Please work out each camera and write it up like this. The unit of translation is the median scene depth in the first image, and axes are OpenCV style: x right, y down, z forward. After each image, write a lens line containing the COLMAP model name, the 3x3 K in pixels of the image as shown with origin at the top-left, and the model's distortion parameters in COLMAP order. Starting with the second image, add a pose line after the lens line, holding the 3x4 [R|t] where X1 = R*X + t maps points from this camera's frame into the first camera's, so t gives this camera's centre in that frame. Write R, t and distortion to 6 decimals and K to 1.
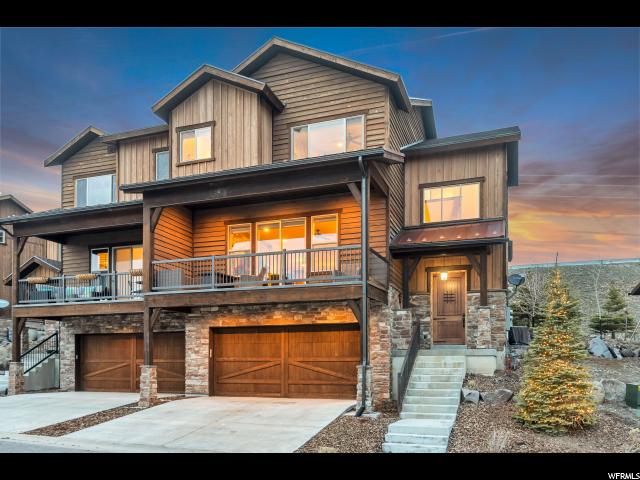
lens RADIAL K [[502.2, 0, 336.1], [0, 502.2, 265.5], [0, 0, 1]] dist [0.001080, 0.001696]
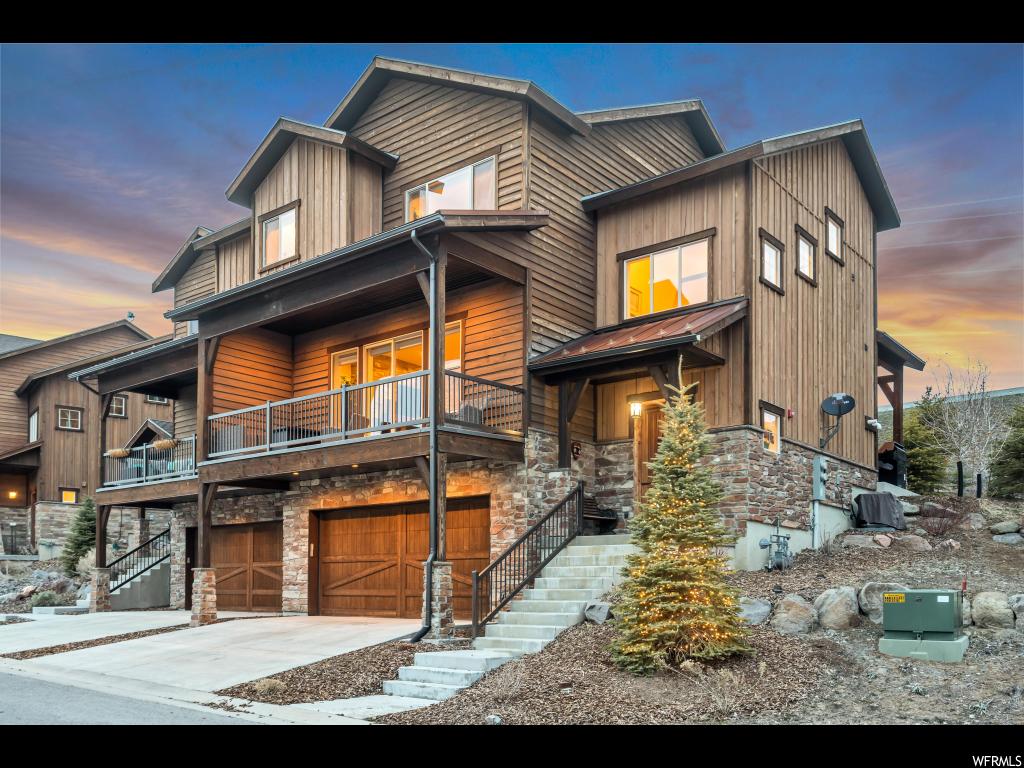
lens RADIAL K [[875.6, 0, 512.0], [0, 875.6, 384.0], [0, 0, 1]] dist [-0.004170, -0.003900]
pose [[0.942826, -0.077932, -0.324046, 0.389236], [0.068963, 0.996853, -0.039089, 0.021295], [0.326072, 0.014507, 0.945233, 0.000055]]
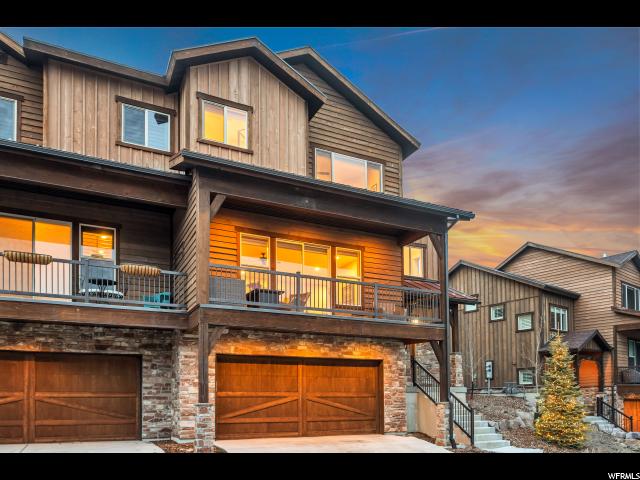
lens RADIAL K [[508.9, 0, 318.2], [0, 508.9, 283.1], [0, 0, 1]] dist [0.001916, -0.060845]
pose [[0.671381, 0.162496, 0.723078, -0.758491], [-0.141409, 0.985829, -0.090246, 0.063883], [-0.727496, -0.041660, 0.684845, 0.339083]]
